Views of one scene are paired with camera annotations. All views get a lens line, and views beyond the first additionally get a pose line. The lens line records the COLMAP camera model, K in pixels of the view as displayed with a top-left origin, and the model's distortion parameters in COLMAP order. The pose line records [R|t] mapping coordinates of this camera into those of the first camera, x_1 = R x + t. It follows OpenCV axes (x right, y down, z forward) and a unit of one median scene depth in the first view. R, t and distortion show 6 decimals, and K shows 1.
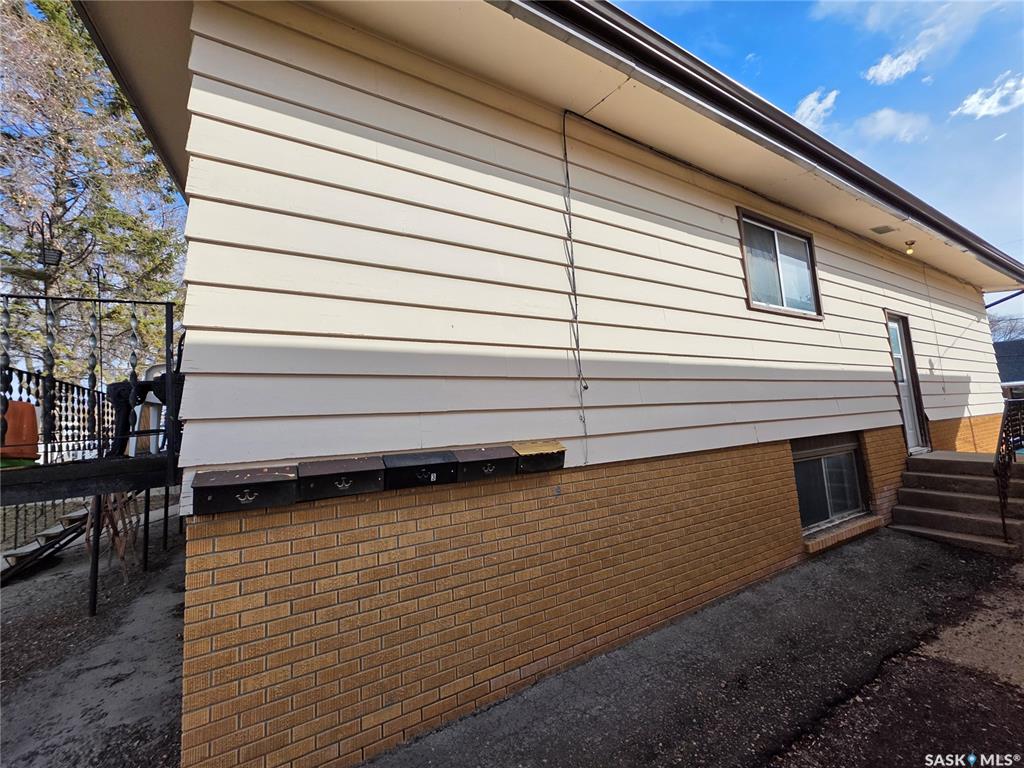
lens RADIAL K [[406.3, 0, 512.0], [0, 406.3, 384.0], [0, 0, 1]] dist [0.001269, 0.000605]
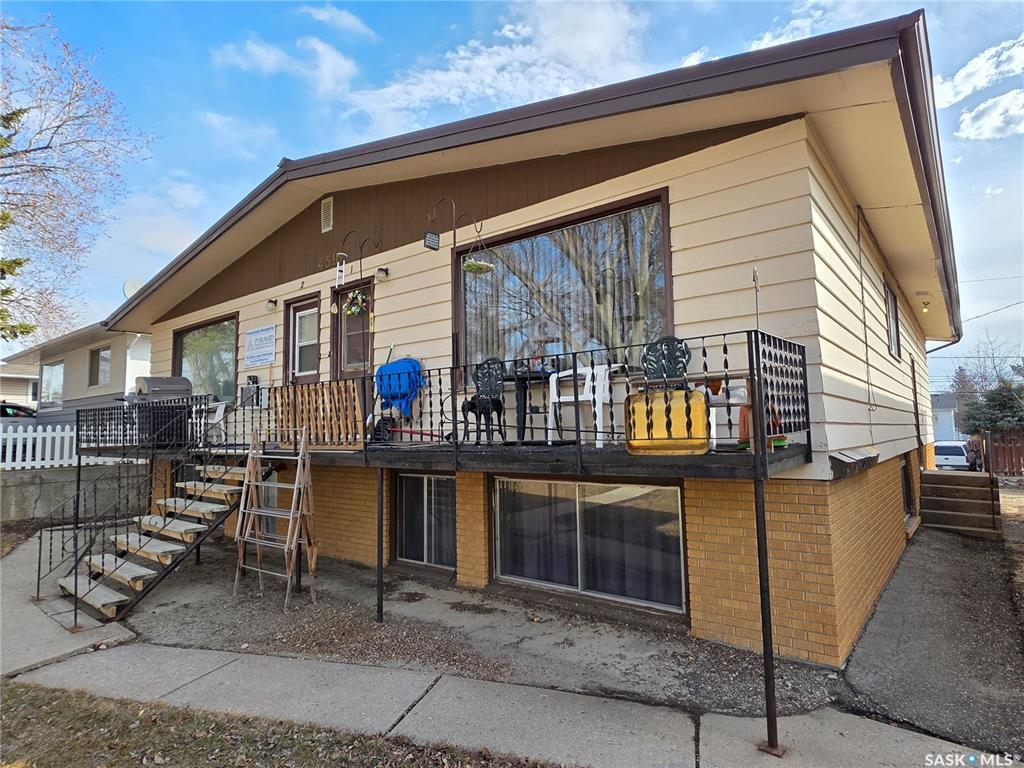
lens RADIAL K [[576.3, 0, 509.2], [0, 576.3, 379.9], [0, 0, 1]] dist [0.002832, 0.001318]
pose [[0.930629, 0.076942, 0.357785, -1.220319], [-0.076970, 0.996933, -0.014187, 0.019474], [-0.357779, -0.014336, 0.933696, -0.303214]]
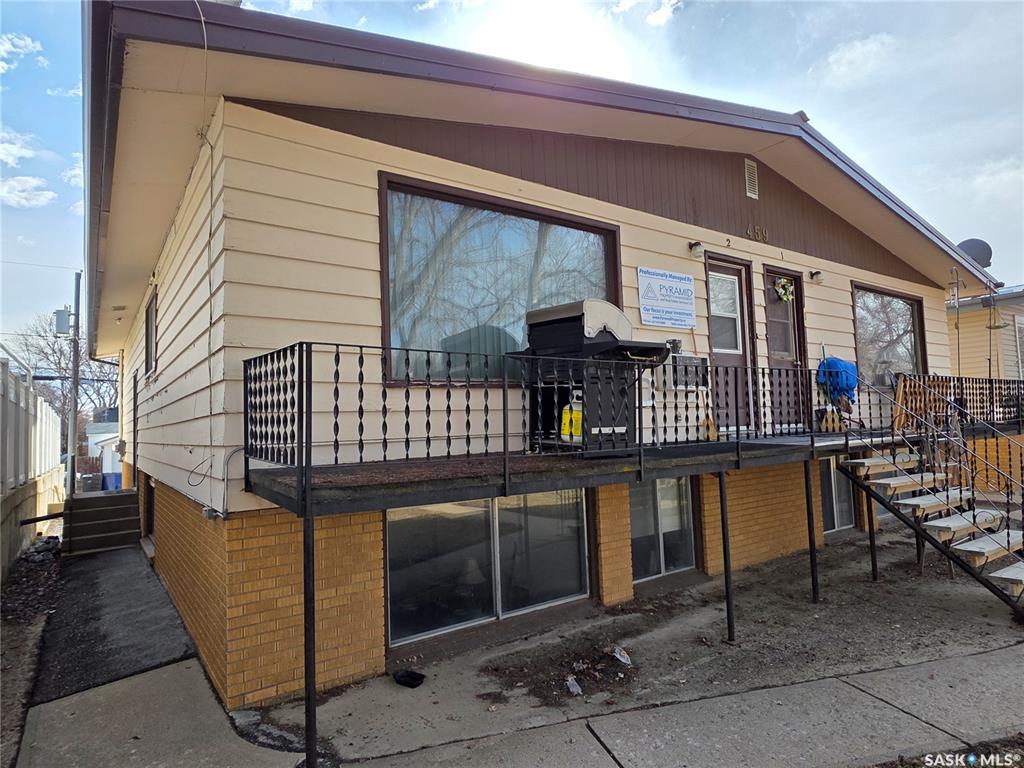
lens RADIAL K [[600.6, 0, 519.5], [0, 600.6, 381.2], [0, 0, 1]] dist [-0.003275, -0.002023]
pose [[-0.099375, 0.131022, 0.986386, -2.778469], [-0.065883, 0.988251, -0.137907, 0.381949], [-0.992867, -0.078690, -0.089575, 2.560443]]
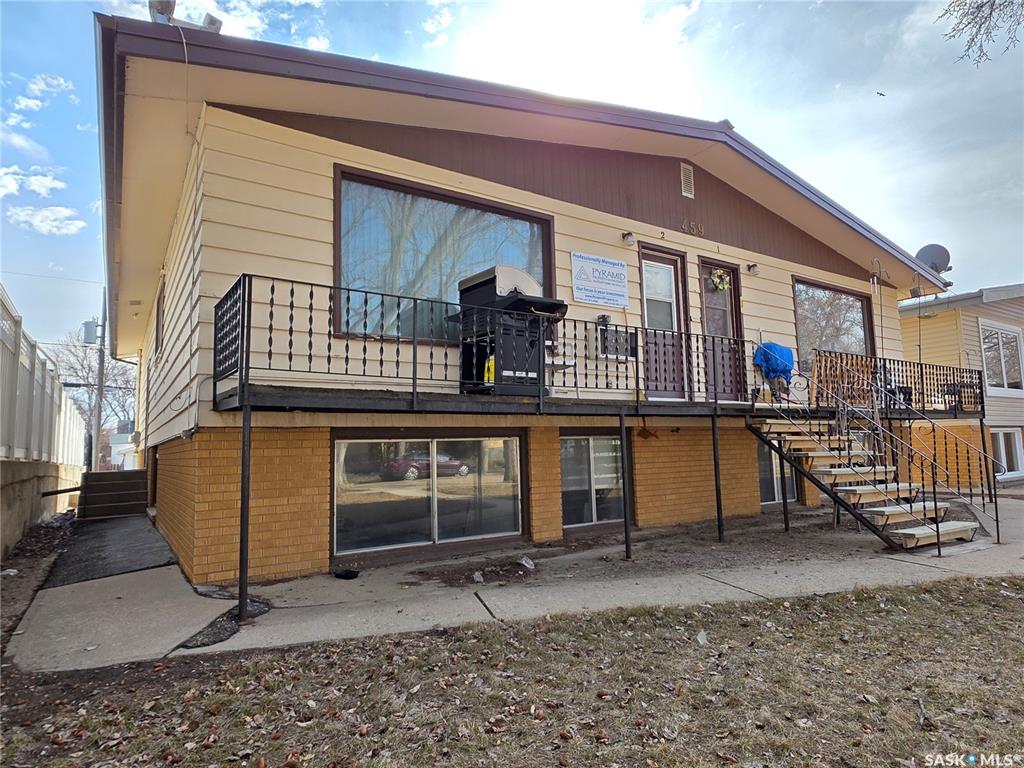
lens RADIAL K [[600.6, 0, 519.5], [0, 600.6, 381.2], [0, 0, 1]] dist [-0.003275, -0.002023]
pose [[-0.068583, 0.169946, 0.983064, -2.985118], [-0.075287, 0.981693, -0.174962, 0.548776], [-0.994801, -0.086012, -0.054533, 2.368081]]
